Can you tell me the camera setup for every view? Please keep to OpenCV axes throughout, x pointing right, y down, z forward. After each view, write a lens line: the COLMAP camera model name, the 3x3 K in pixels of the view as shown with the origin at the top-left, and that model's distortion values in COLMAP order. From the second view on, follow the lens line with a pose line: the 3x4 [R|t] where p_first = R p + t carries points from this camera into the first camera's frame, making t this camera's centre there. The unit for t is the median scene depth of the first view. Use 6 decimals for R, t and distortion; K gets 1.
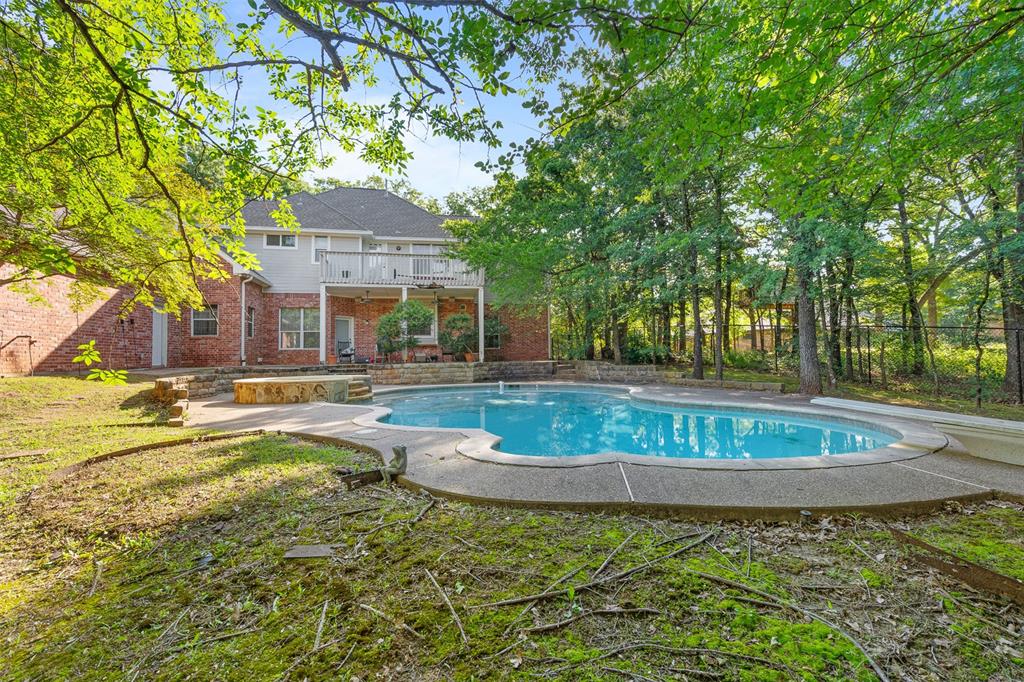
lens RADIAL K [[476.4, 0, 512.0], [0, 476.4, 341.0], [0, 0, 1]] dist [-0.000653, -0.000038]
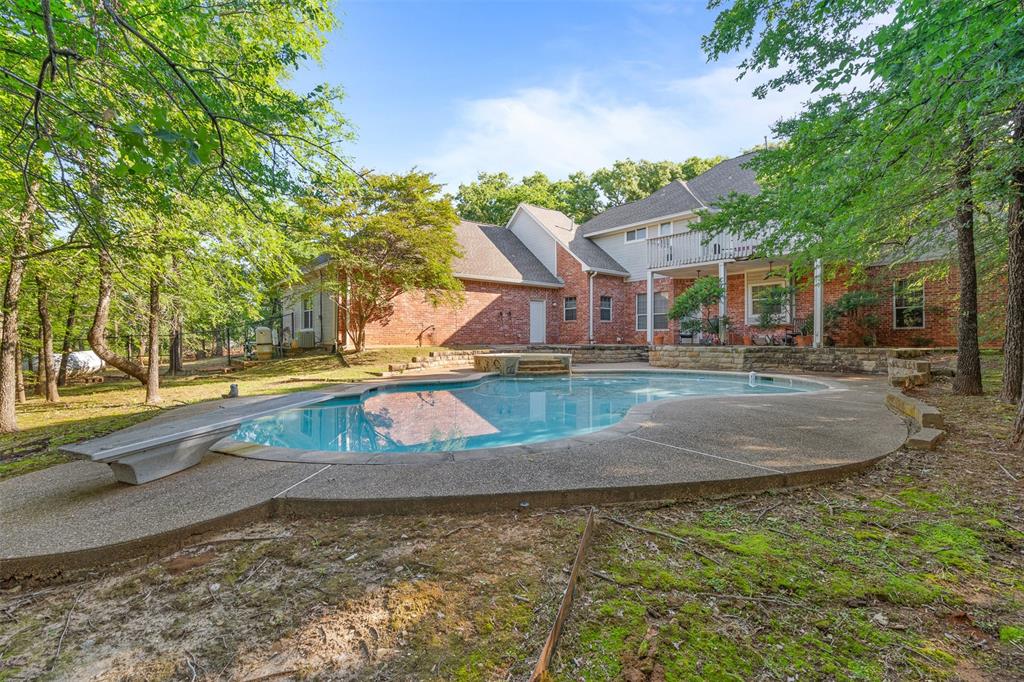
lens RADIAL K [[476.4, 0, 512.0], [0, 476.4, 341.0], [0, 0, 1]] dist [-0.000653, -0.000038]
pose [[0.426656, 0.018286, -0.904229, 0.486717], [0.025227, 0.999166, 0.032109, -0.001975], [0.904062, -0.036511, 0.425839, 0.274281]]
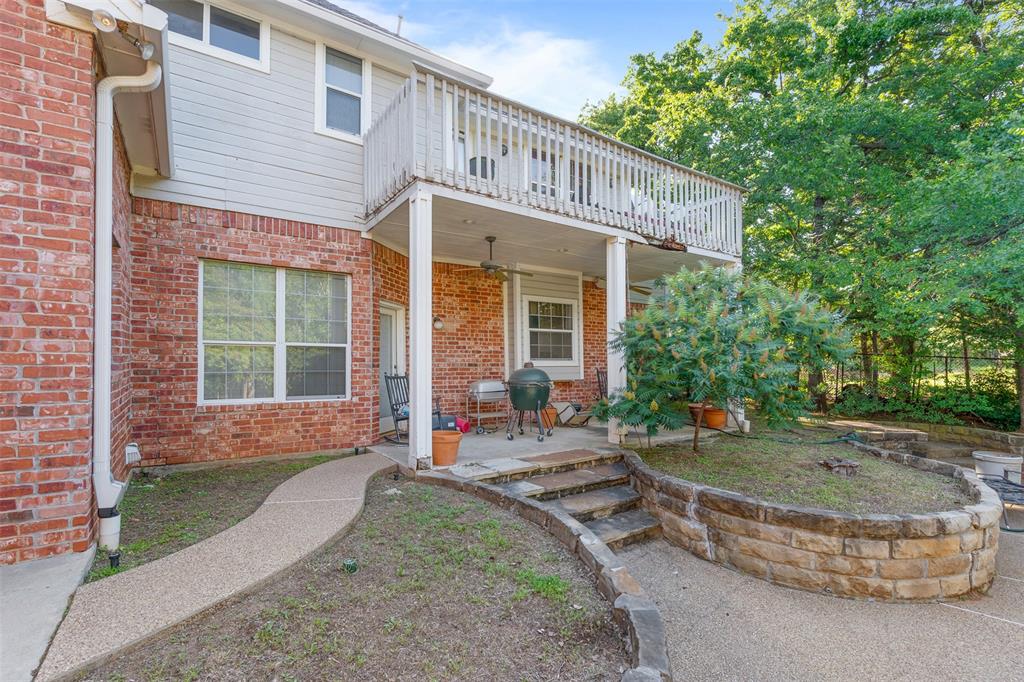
lens RADIAL K [[476.4, 0, 512.0], [0, 476.4, 341.0], [0, 0, 1]] dist [-0.000653, -0.000038]
pose [[0.930184, 0.027900, 0.366032, -0.489261], [-0.026342, 0.999610, -0.009249, -0.026244], [-0.366148, -0.001039, 0.930556, 0.777838]]
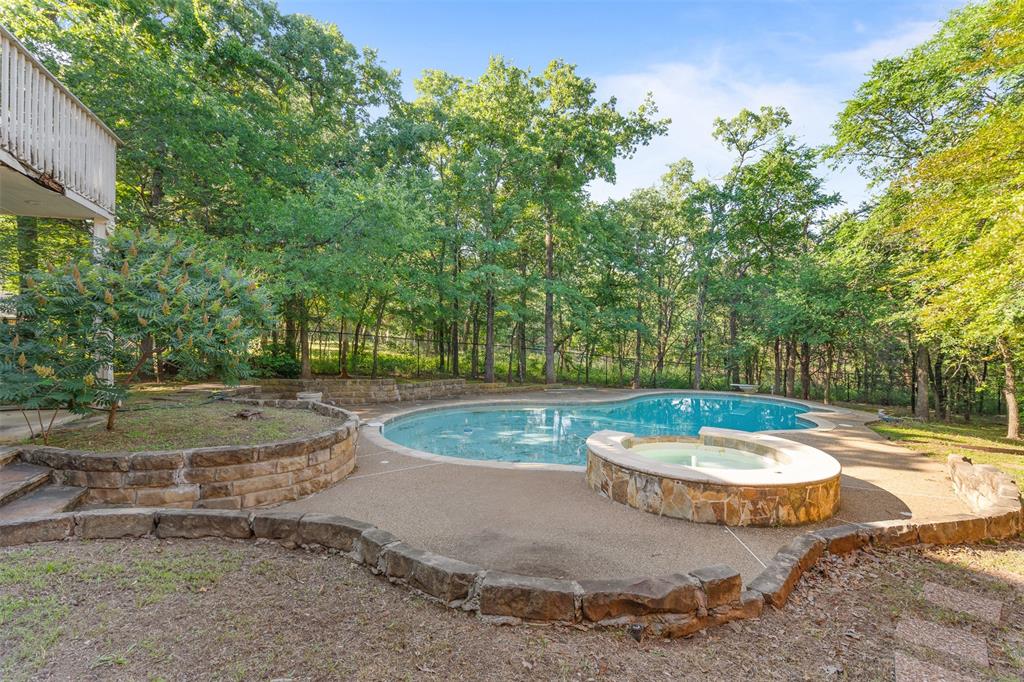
lens RADIAL K [[476.4, 0, 512.0], [0, 476.4, 341.0], [0, 0, 1]] dist [-0.000653, -0.000038]
pose [[-0.161263, -0.006983, 0.986887, -0.589688], [-0.029685, 0.999557, 0.002222, -0.018225], [-0.986465, -0.028938, -0.161399, 0.851983]]
